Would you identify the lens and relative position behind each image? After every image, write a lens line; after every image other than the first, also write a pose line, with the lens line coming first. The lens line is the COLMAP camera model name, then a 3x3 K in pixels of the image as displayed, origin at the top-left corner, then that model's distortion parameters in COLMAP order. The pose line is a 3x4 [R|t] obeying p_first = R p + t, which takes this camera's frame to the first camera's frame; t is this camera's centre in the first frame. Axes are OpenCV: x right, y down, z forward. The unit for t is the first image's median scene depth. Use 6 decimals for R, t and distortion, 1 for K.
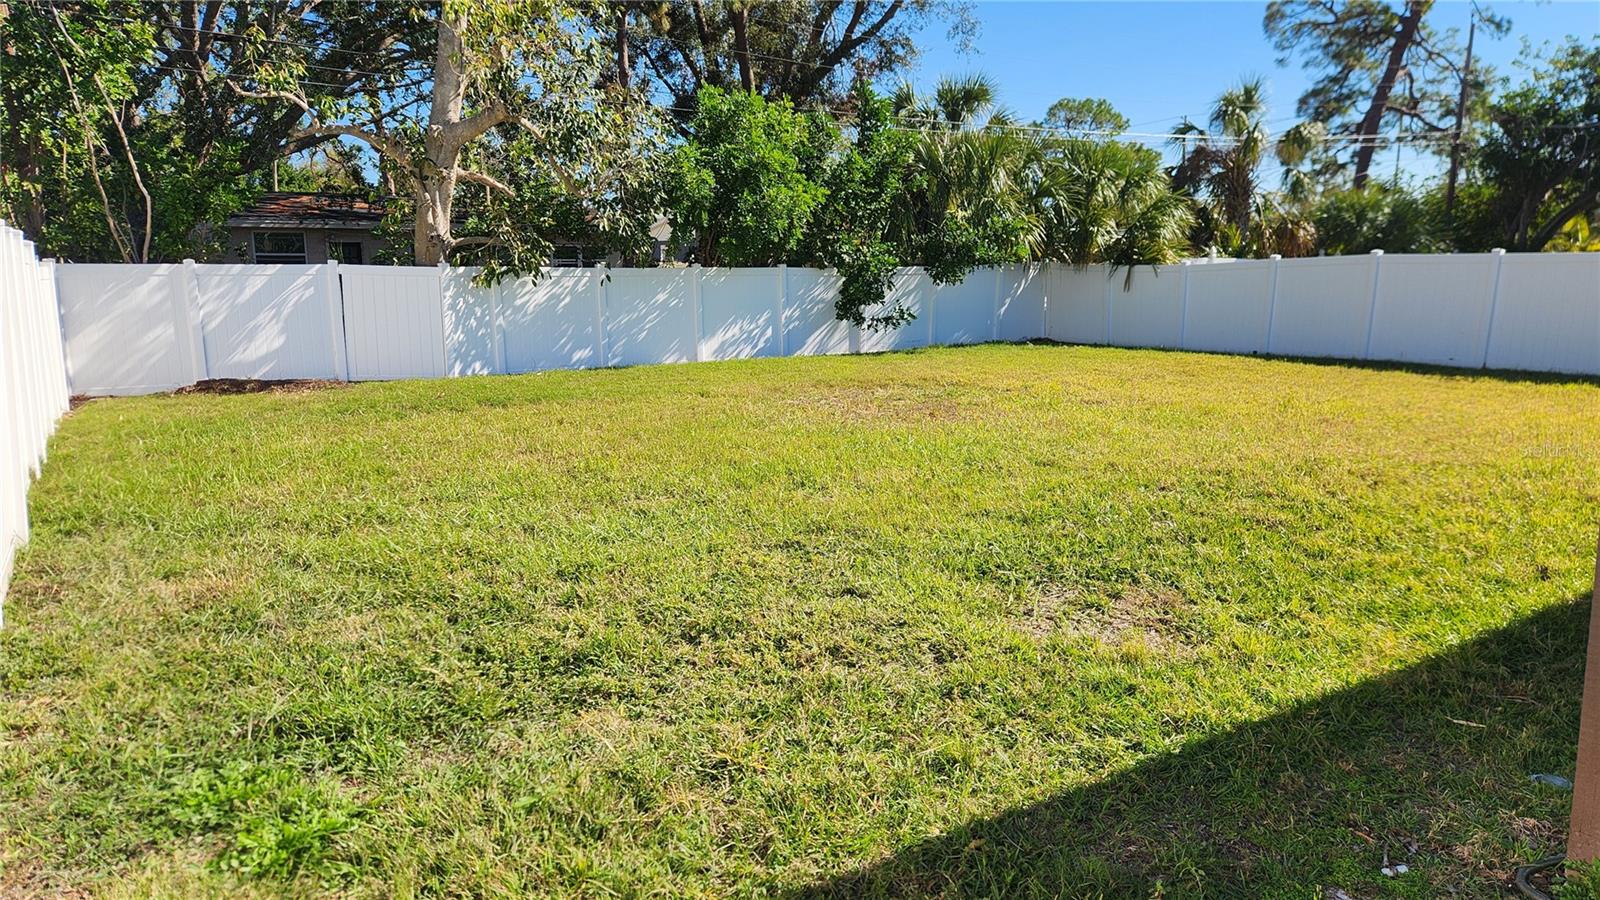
lens RADIAL K [[1078.0, 0, 809.7], [0, 1078.0, 455.6], [0, 0, 1]] dist [0.080217, -0.069042]
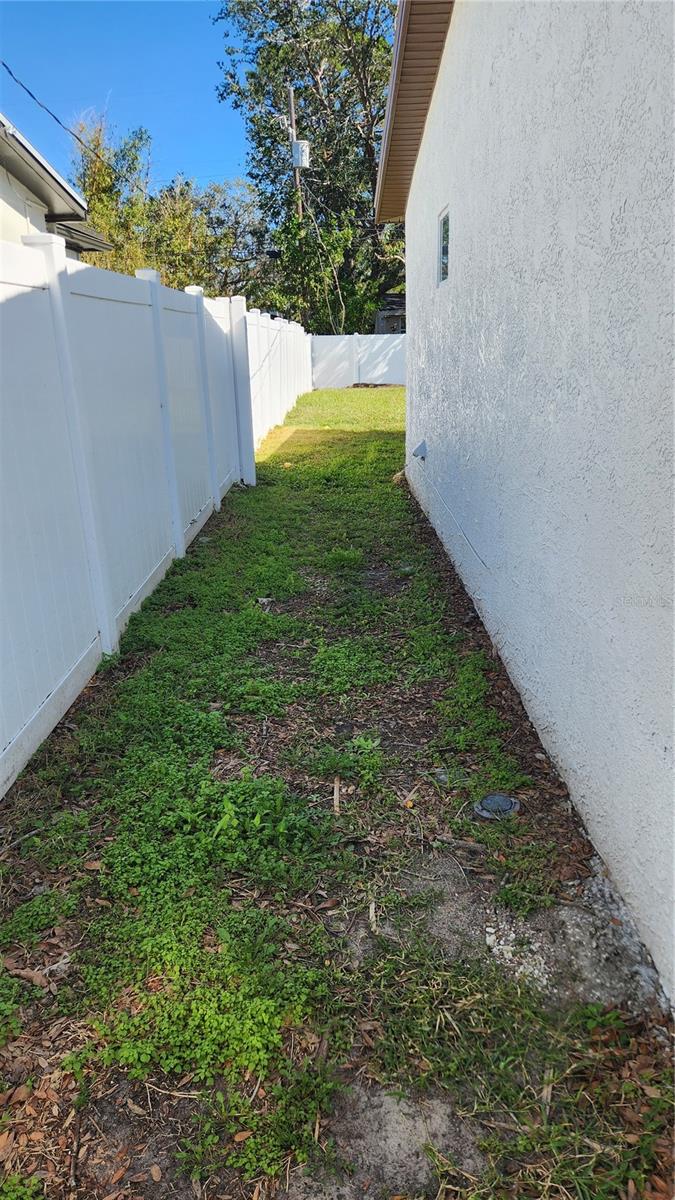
lens RADIAL K [[808.5, 0, 348.4], [0, 808.5, 633.2], [0, 0, 1]] dist [0.080217, -0.069042]
pose [[0.844126, 0.168429, -0.509002, 0.411388], [-0.075714, 0.977308, 0.197829, 0.104755], [0.530772, -0.128454, 0.837723, -0.555343]]
